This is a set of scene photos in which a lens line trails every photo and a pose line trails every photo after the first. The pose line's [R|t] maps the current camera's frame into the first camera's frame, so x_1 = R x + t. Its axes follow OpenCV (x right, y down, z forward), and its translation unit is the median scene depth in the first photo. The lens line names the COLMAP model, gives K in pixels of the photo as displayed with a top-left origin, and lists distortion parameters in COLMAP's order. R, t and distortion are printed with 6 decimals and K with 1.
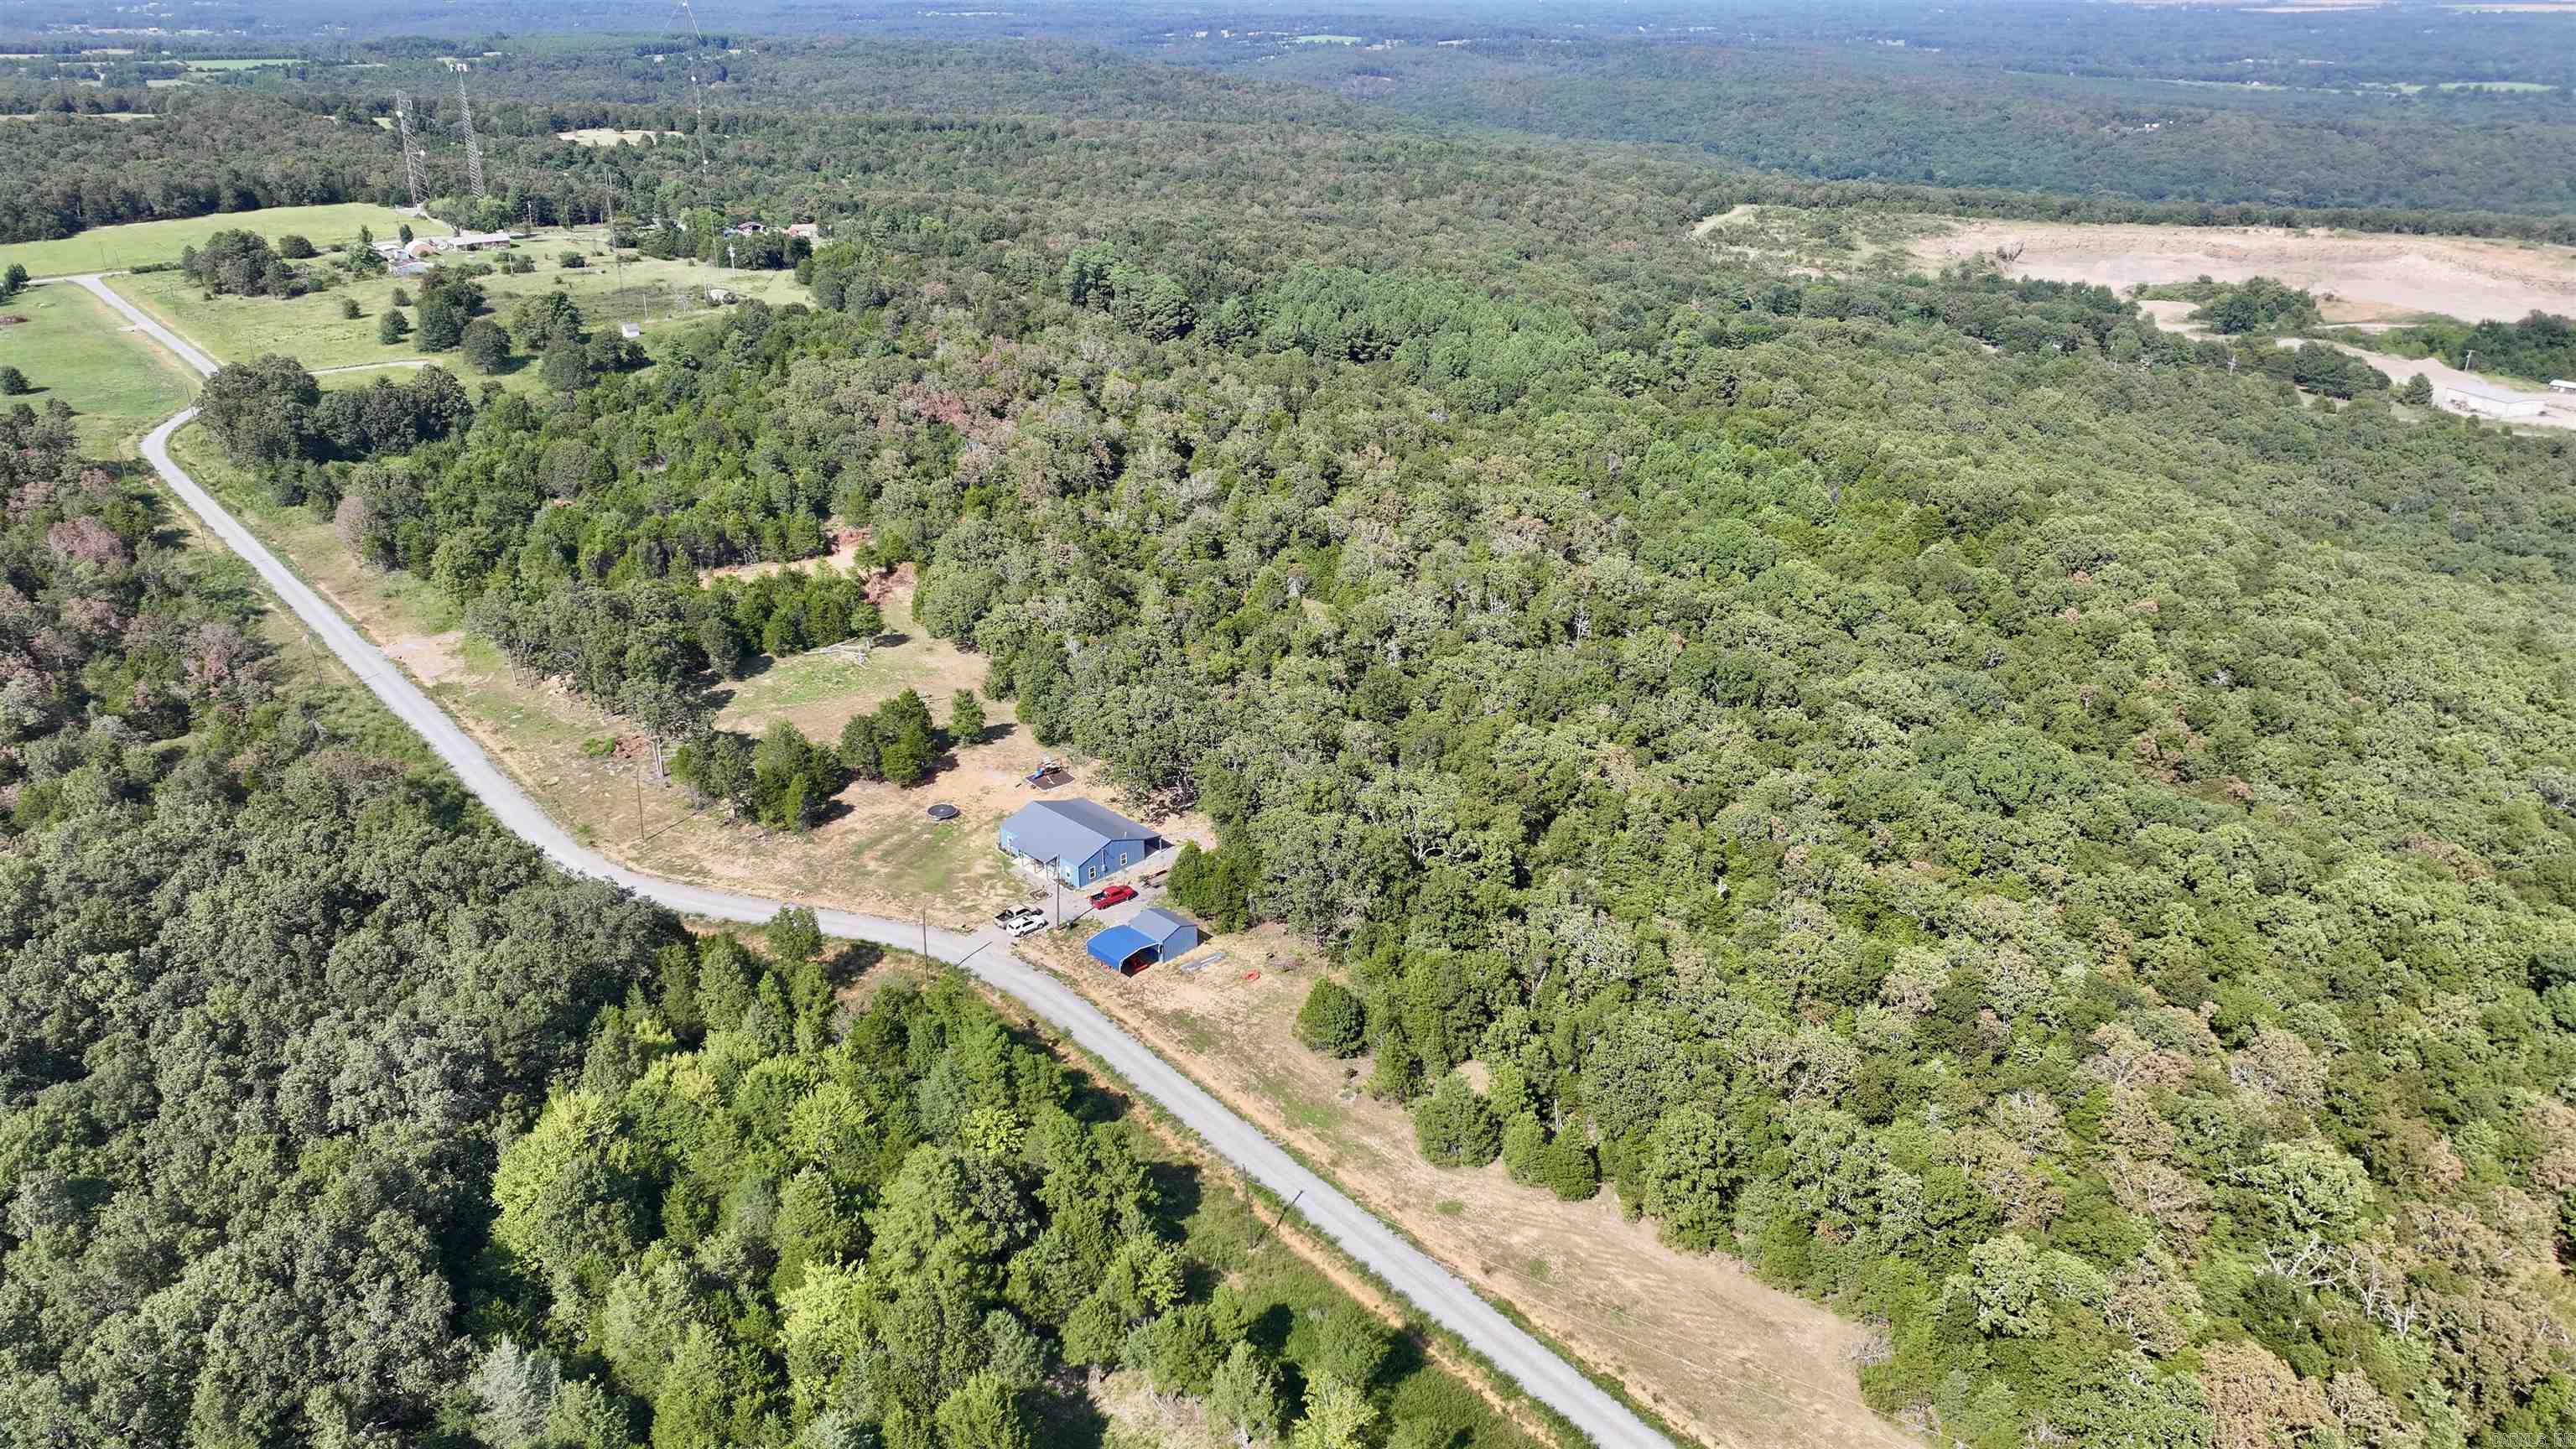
lens RADIAL K [[1809.9, 0, 1293.2], [0, 1809.9, 707.6], [0, 0, 1]] dist [-0.002058, 0.017172]
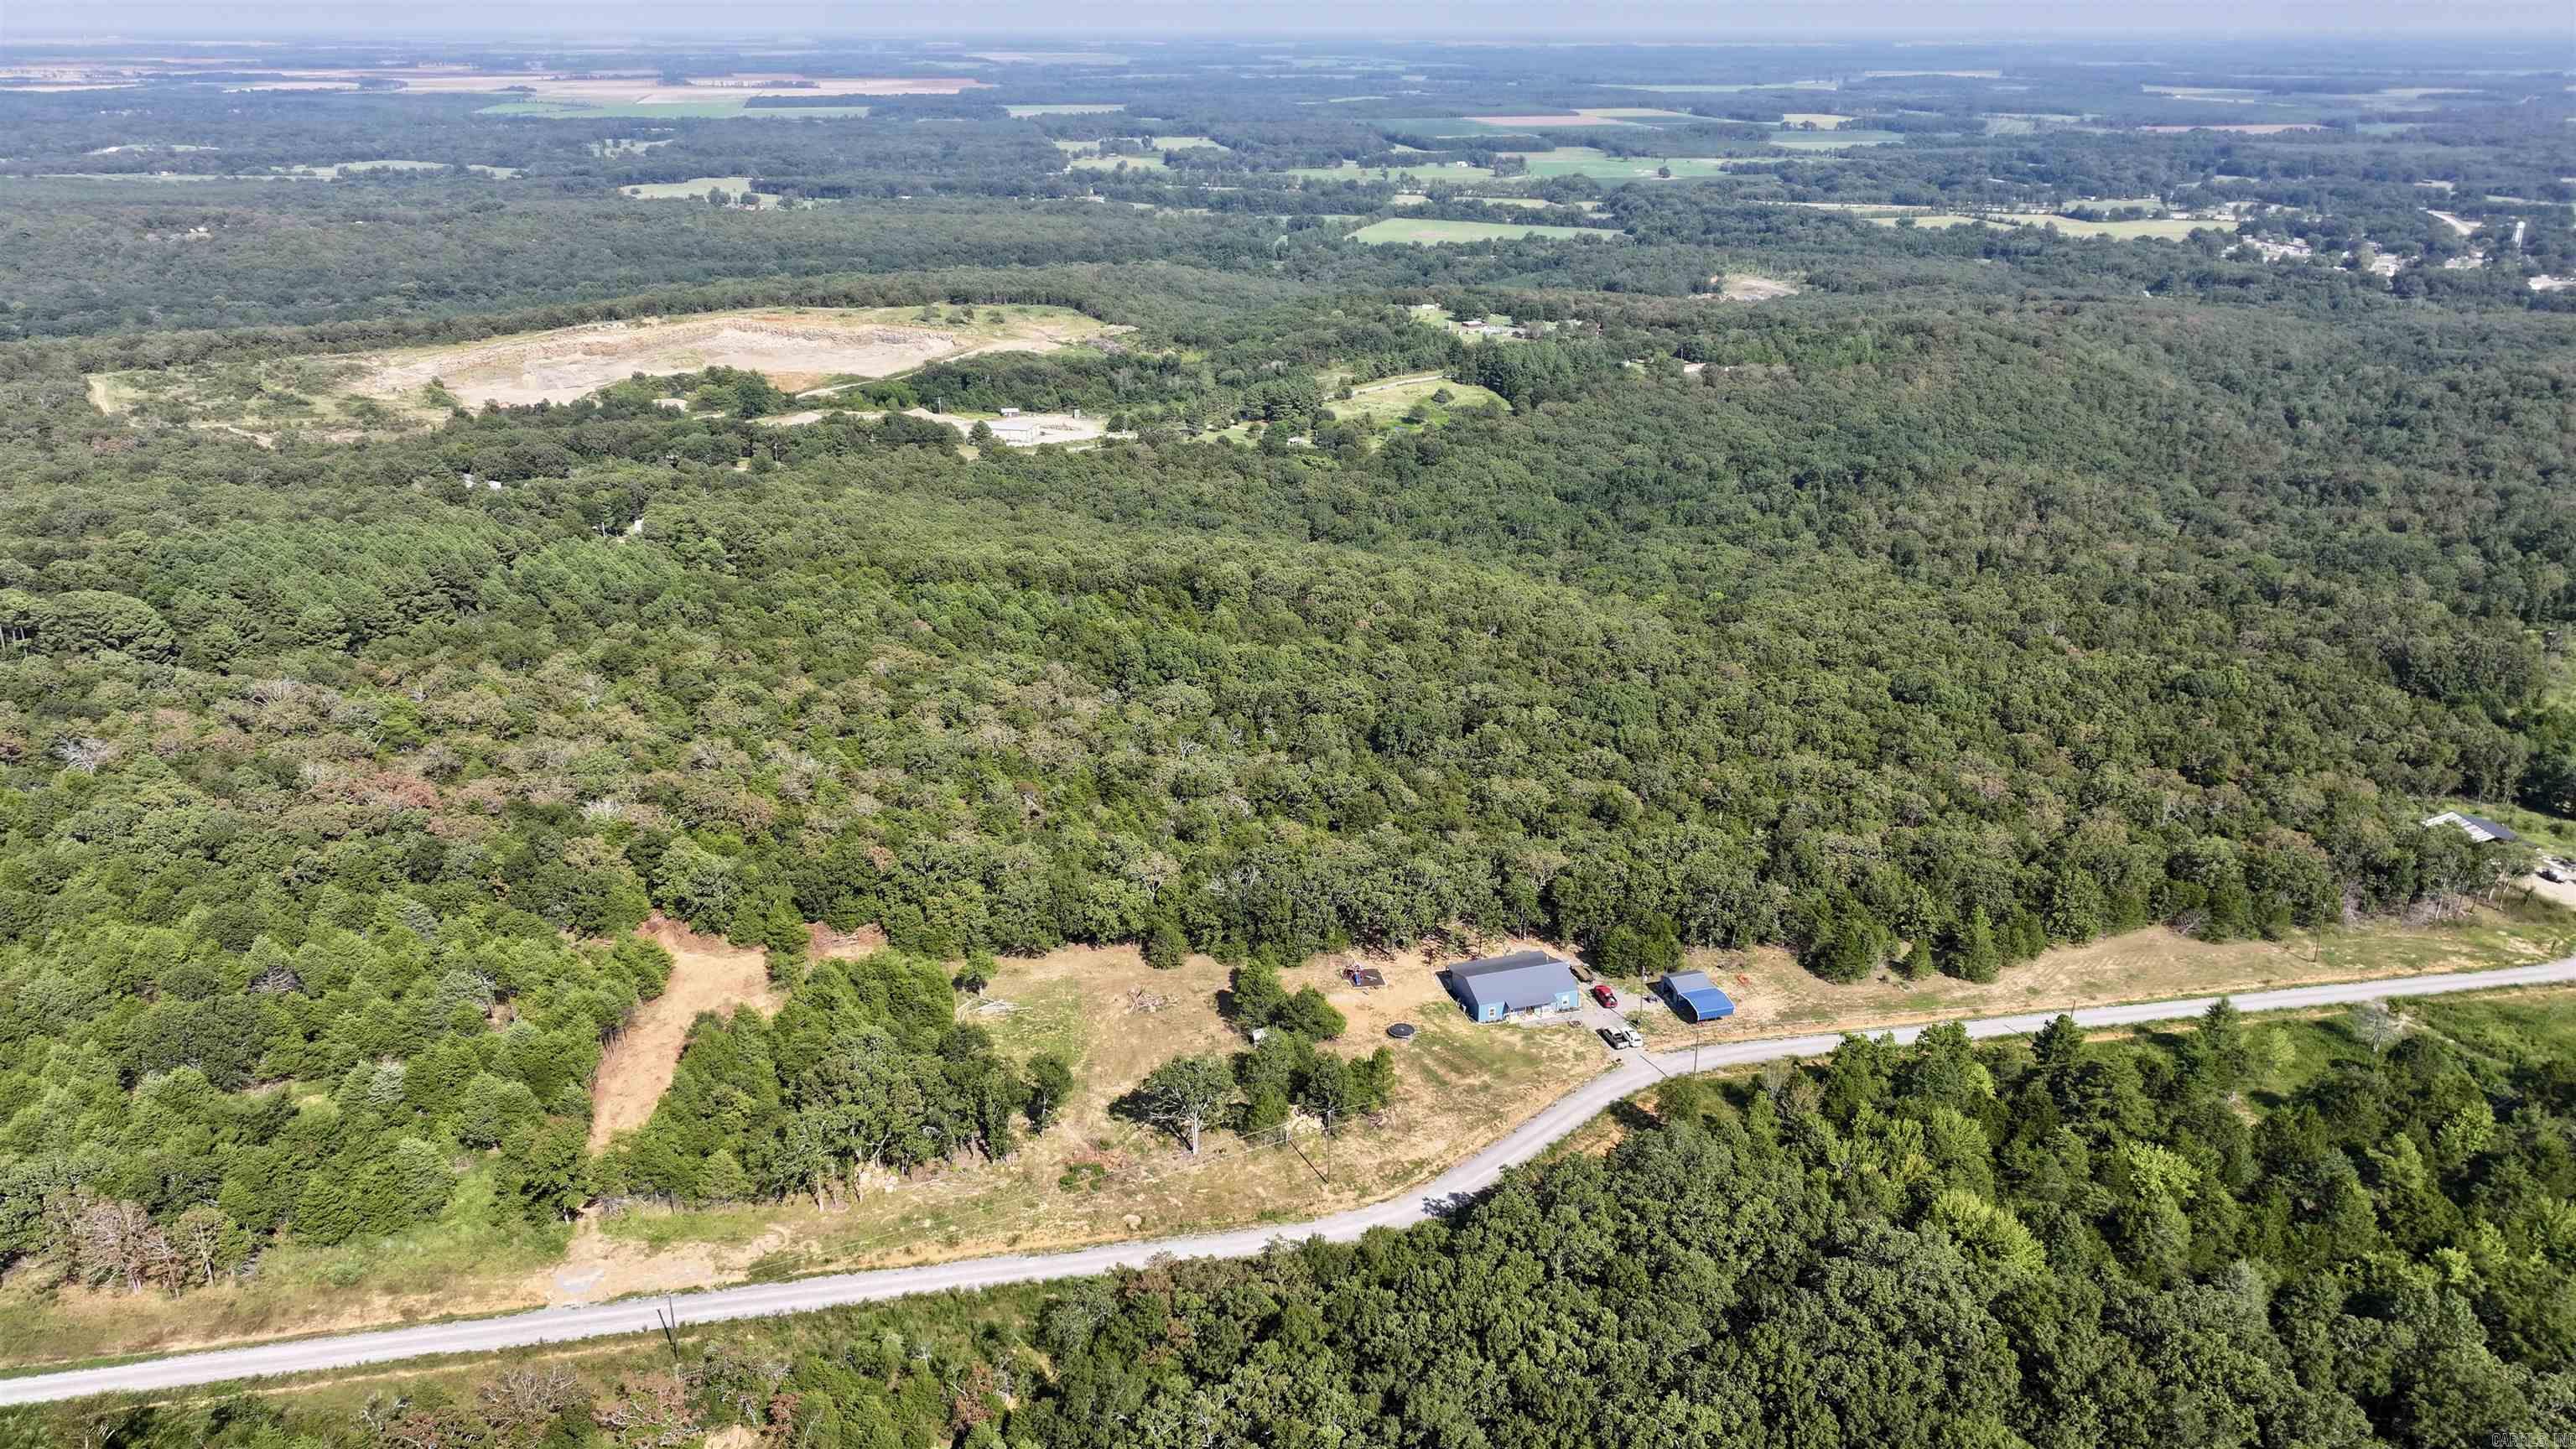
lens RADIAL K [[1809.9, 0, 1293.2], [0, 1809.9, 707.6], [0, 0, 1]] dist [-0.002058, 0.017172]
pose [[0.469083, -0.309167, 0.827271, -1.080291], [0.336422, 0.928651, 0.156295, -0.319905], [-0.816567, 0.204997, 0.539625, 0.426520]]
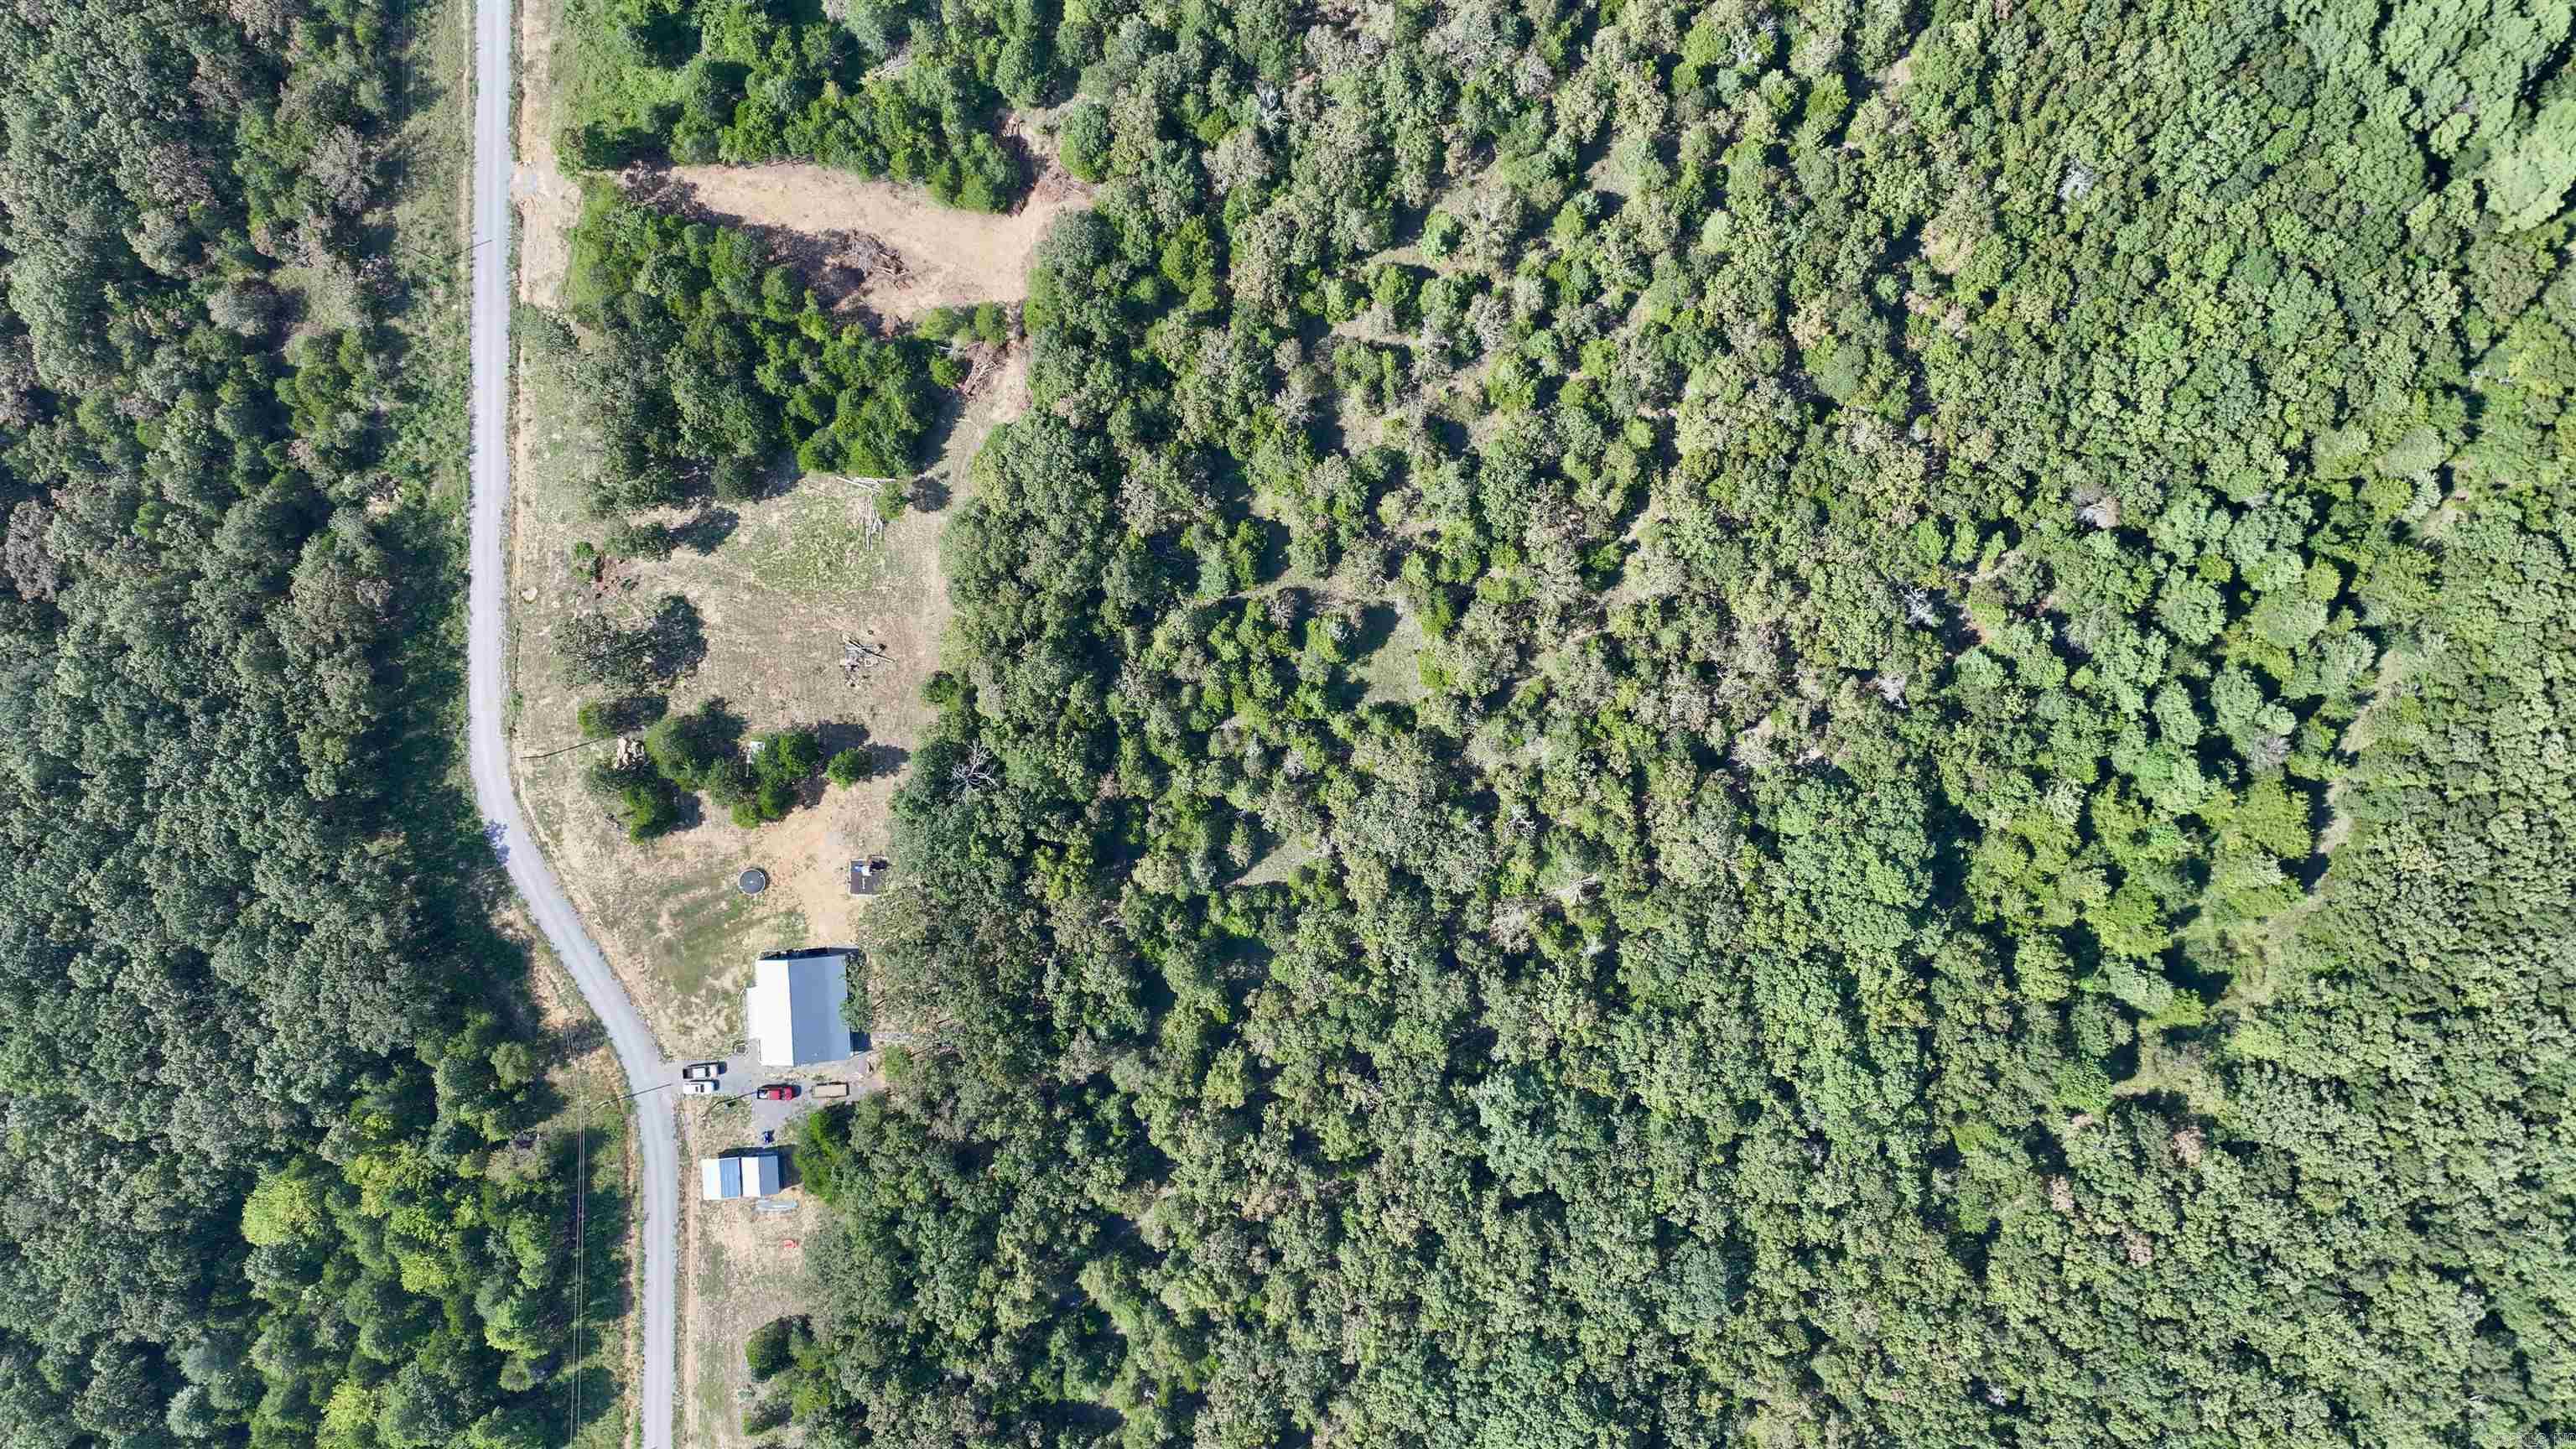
lens RADIAL K [[1809.9, 0, 1293.2], [0, 1809.9, 707.6], [0, 0, 1]] dist [-0.002058, 0.017172]
pose [[0.746906, 0.664789, 0.013670, -0.020838], [-0.262264, 0.275644, 0.924791, -1.174874], [0.611023, -0.694317, 0.380230, 0.849692]]
